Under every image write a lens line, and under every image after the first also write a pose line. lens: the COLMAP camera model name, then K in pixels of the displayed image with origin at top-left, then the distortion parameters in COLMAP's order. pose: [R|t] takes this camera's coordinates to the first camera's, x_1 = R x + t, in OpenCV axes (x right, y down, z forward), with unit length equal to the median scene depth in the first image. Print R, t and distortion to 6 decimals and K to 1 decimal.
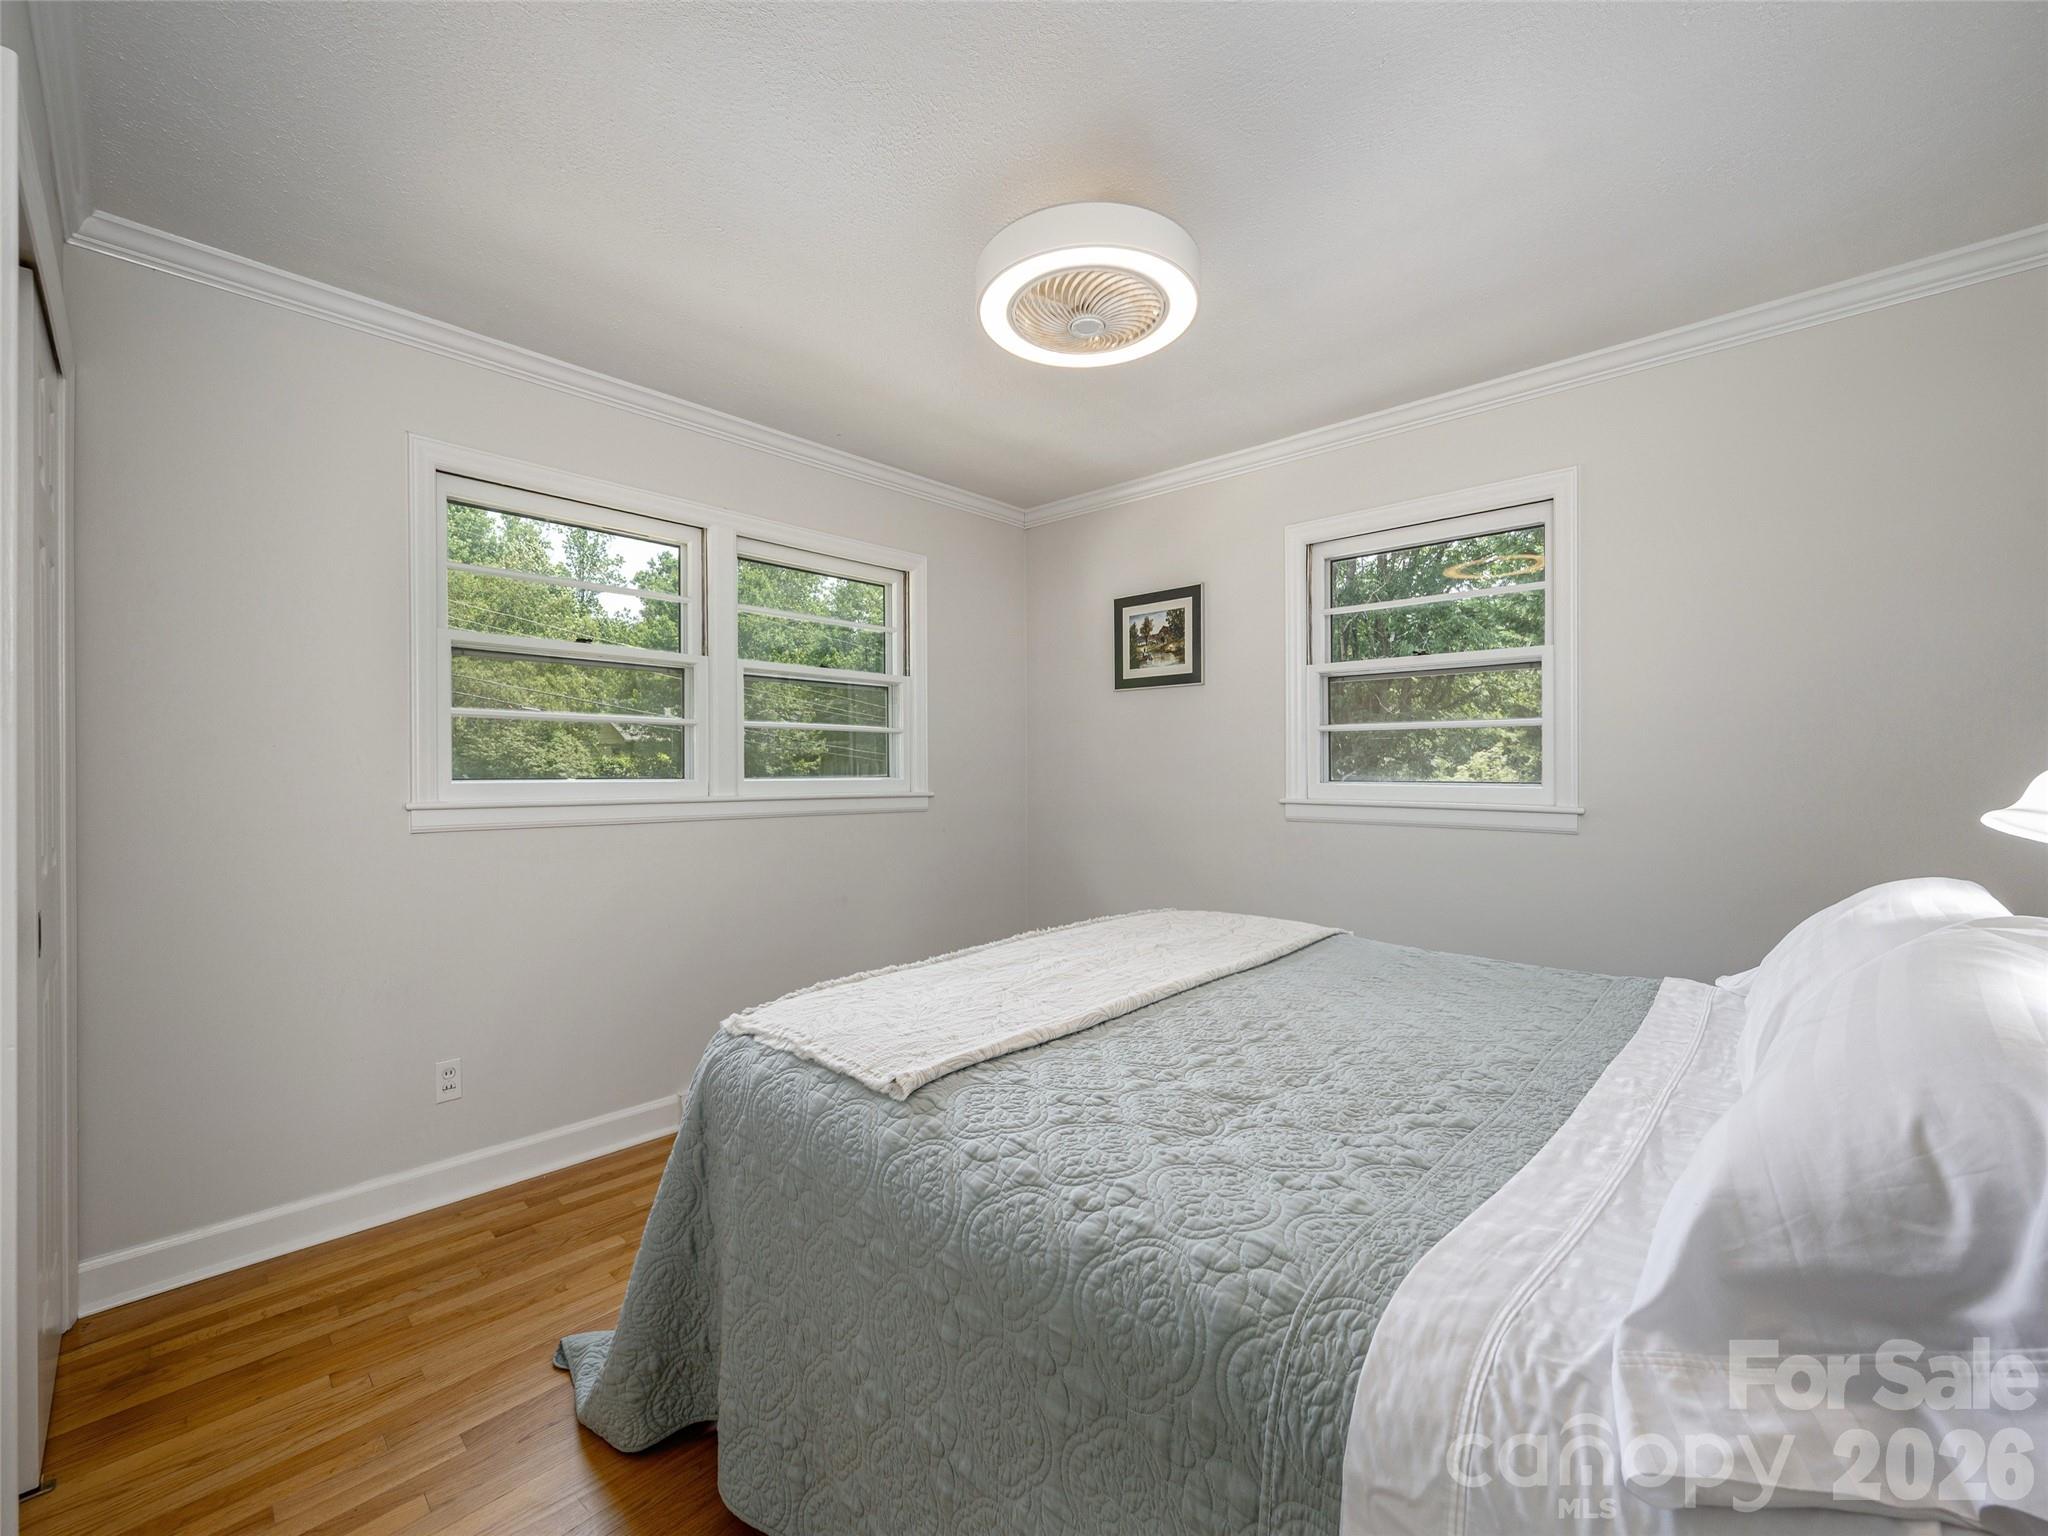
lens RADIAL K [[848.3, 0, 1028.2], [0, 848.3, 756.7], [0, 0, 1]] dist [0.002070, -0.000165]
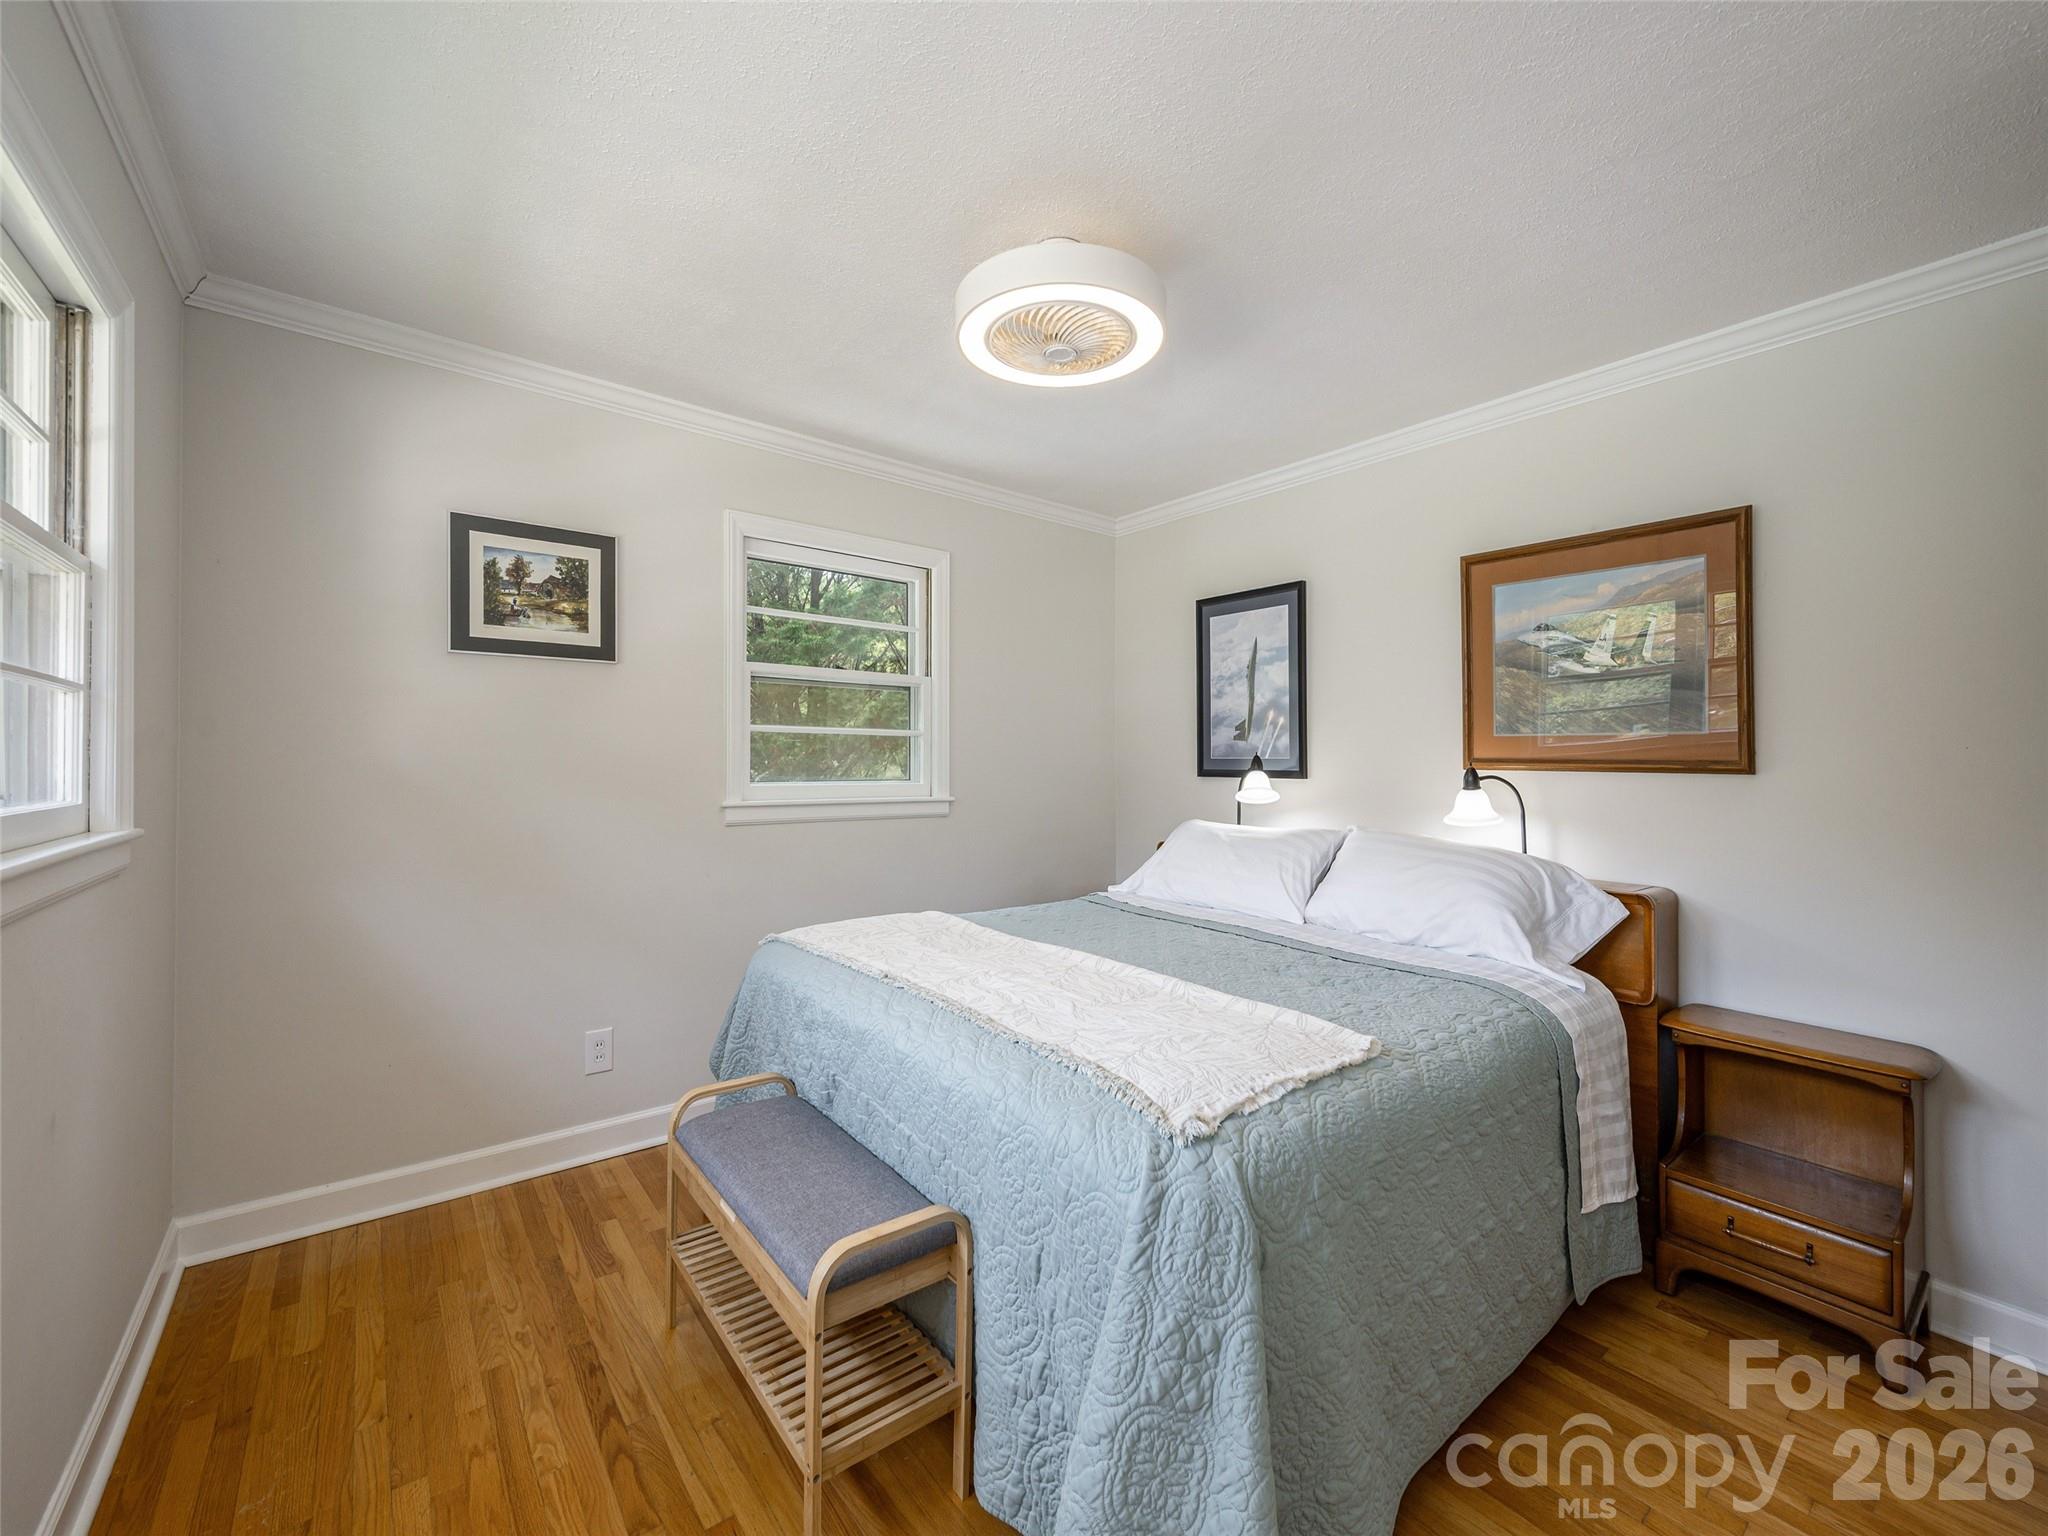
lens RADIAL K [[848.3, 0, 1028.2], [0, 848.3, 756.7], [0, 0, 1]] dist [0.002070, -0.000165]
pose [[0.144986, 0.015864, 0.989307, -0.514739], [-0.012910, 0.999817, -0.014140, 0.007824], [-0.989350, -0.010722, 0.145164, 0.492722]]
